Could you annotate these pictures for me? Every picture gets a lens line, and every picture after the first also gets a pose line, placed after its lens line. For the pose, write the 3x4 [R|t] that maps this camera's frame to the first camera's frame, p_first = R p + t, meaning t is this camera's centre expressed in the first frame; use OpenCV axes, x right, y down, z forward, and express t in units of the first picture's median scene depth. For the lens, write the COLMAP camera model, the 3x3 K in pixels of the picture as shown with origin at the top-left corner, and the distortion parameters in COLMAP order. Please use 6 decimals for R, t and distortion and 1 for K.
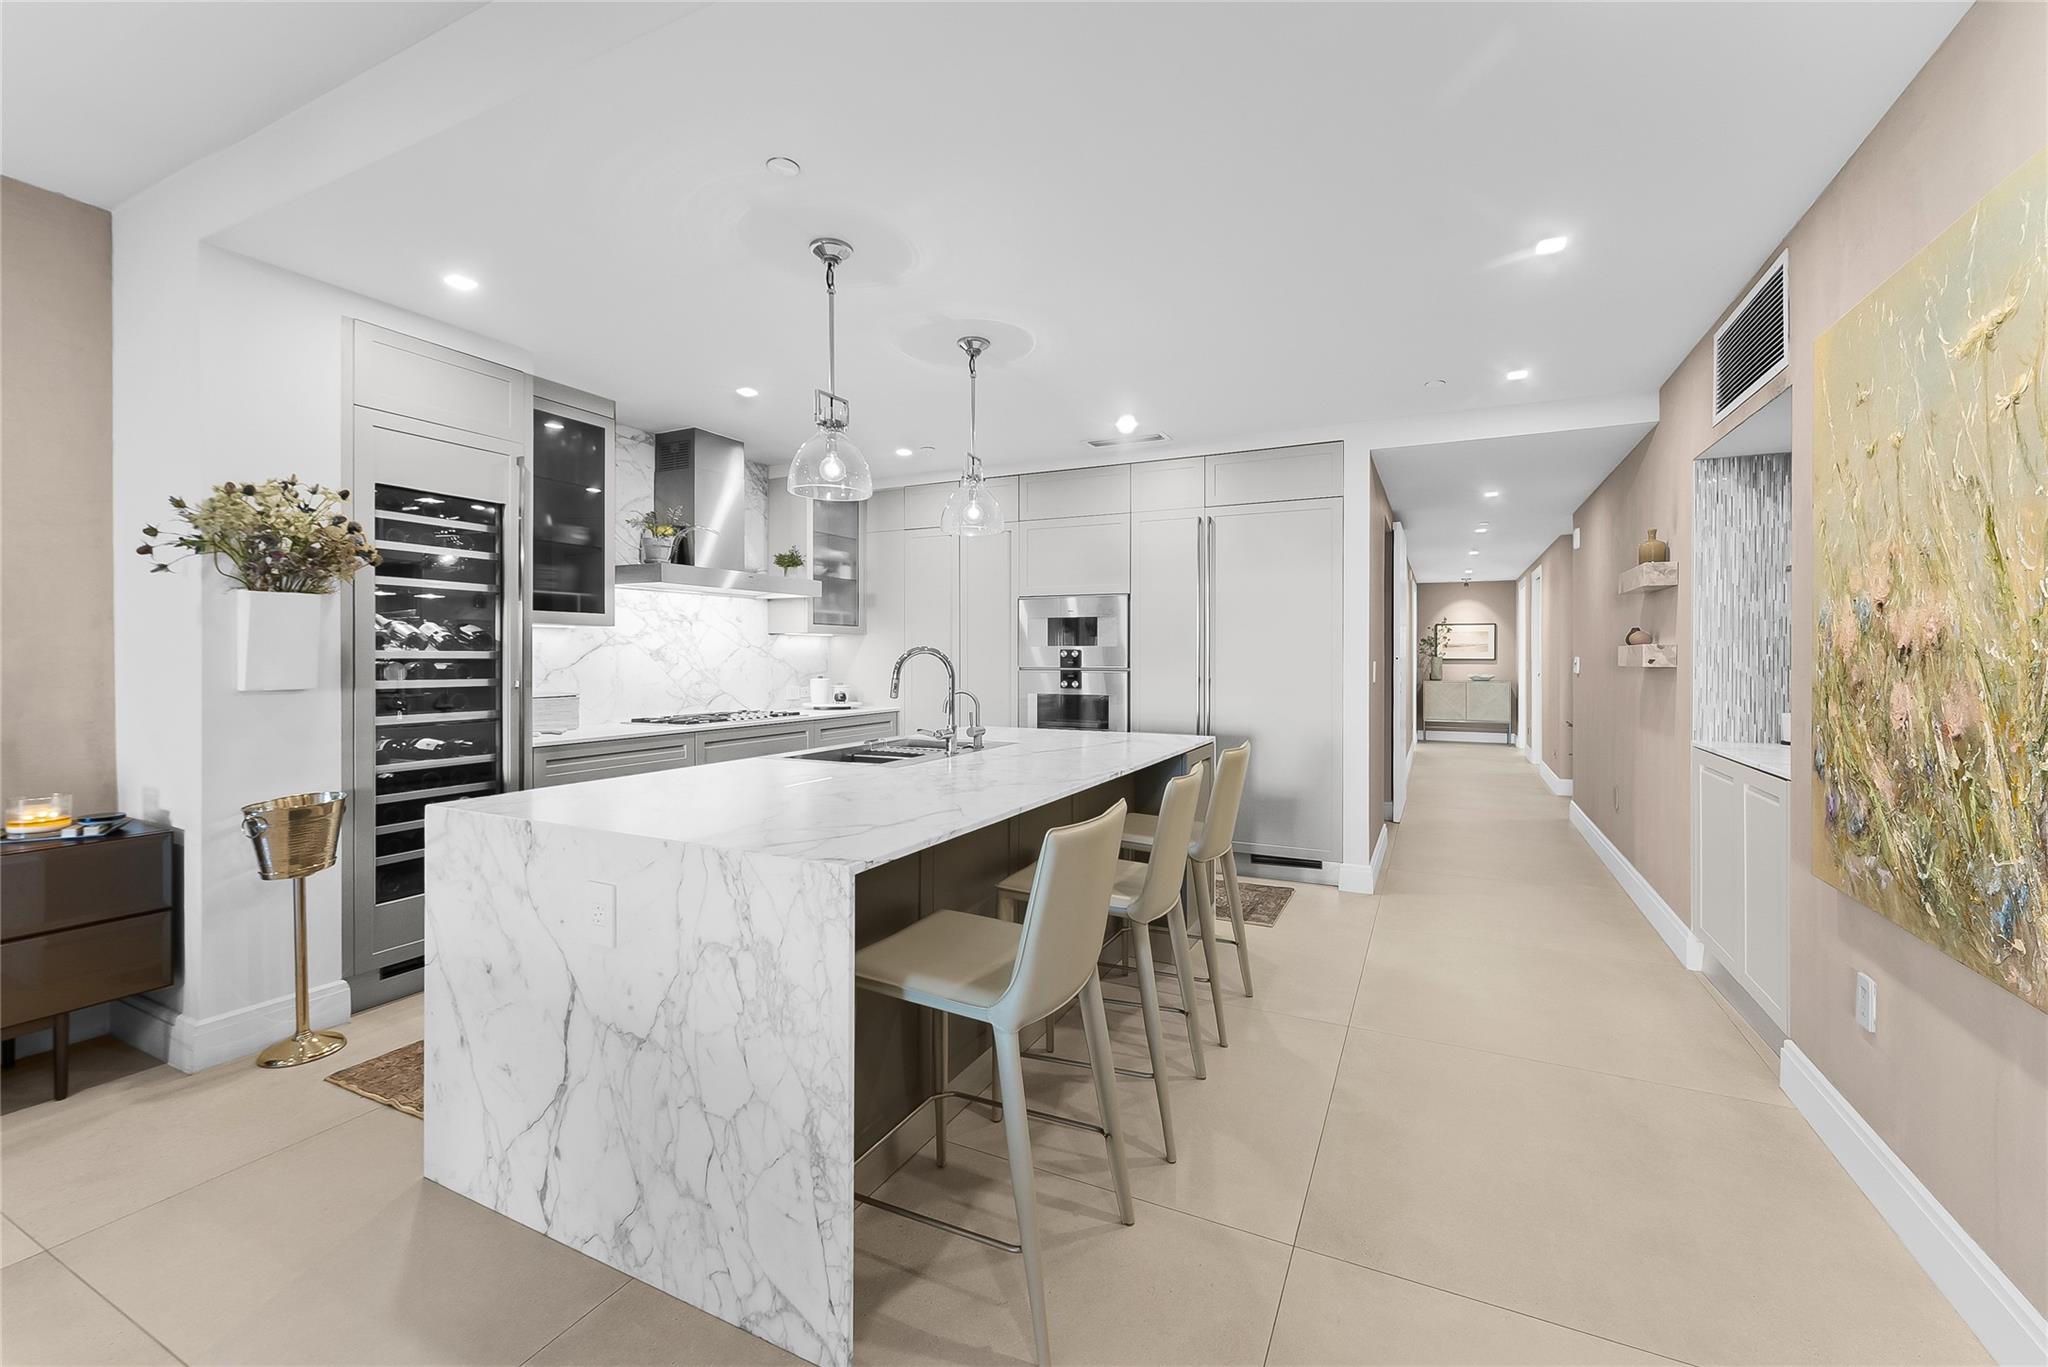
lens RADIAL K [[830.8, 0, 1025.6], [0, 830.8, 670.9], [0, 0, 1]] dist [0.001048, 0.000498]
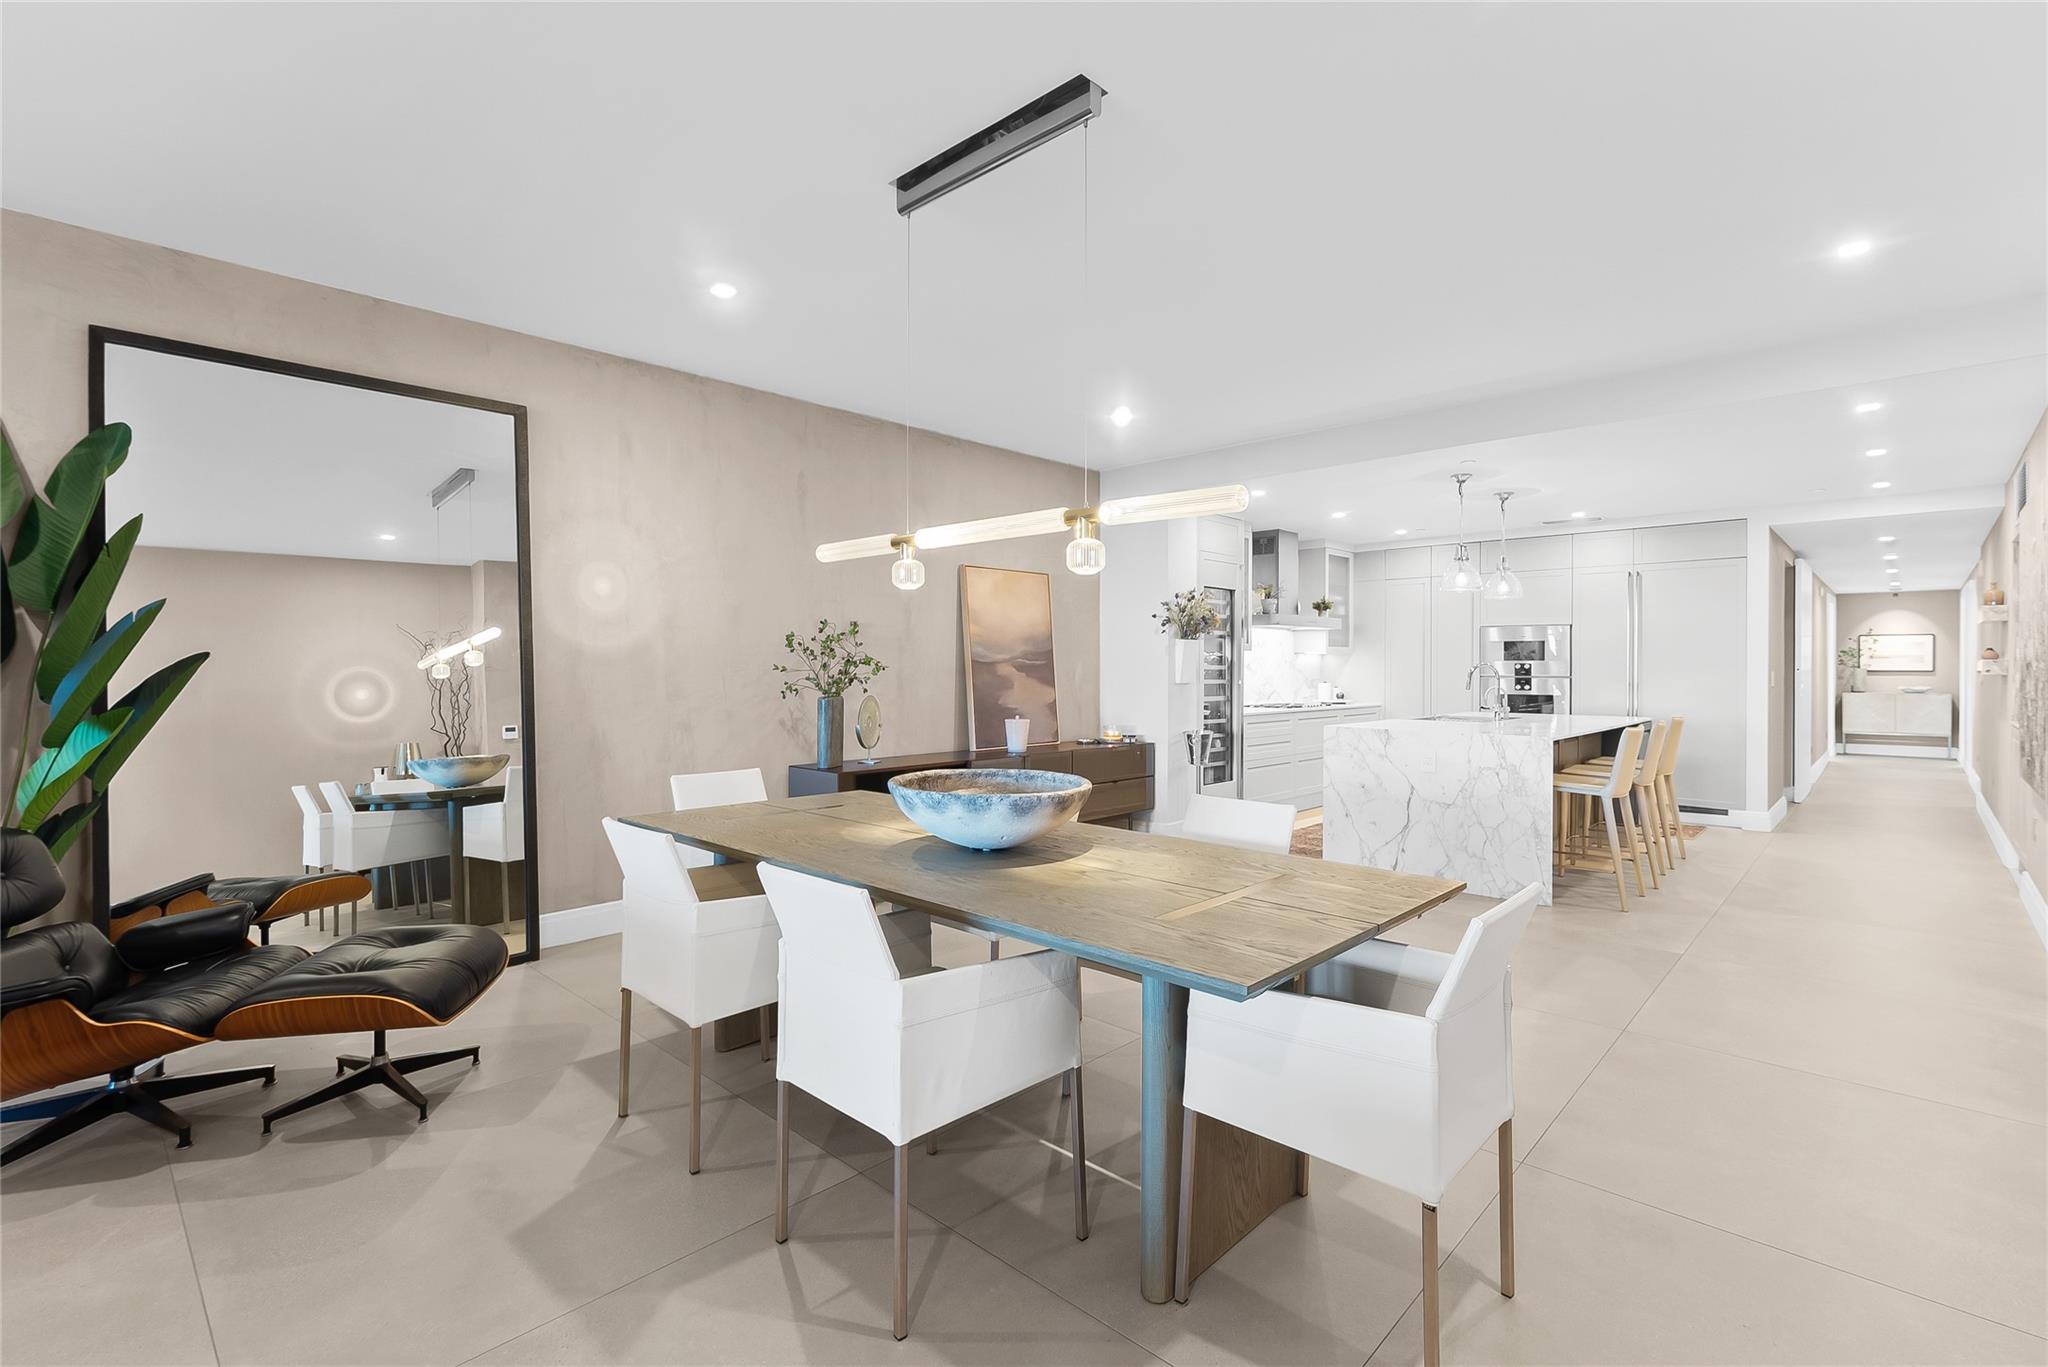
lens RADIAL K [[926.5, 0, 1017.8], [0, 926.5, 681.7], [0, 0, 1]] dist [-0.003536, -0.000573]
pose [[0.954372, 0.003989, -0.298594, -0.352593], [-0.004877, 0.999986, -0.002229, 0.016275], [0.298581, 0.003584, 0.954378, -0.926060]]
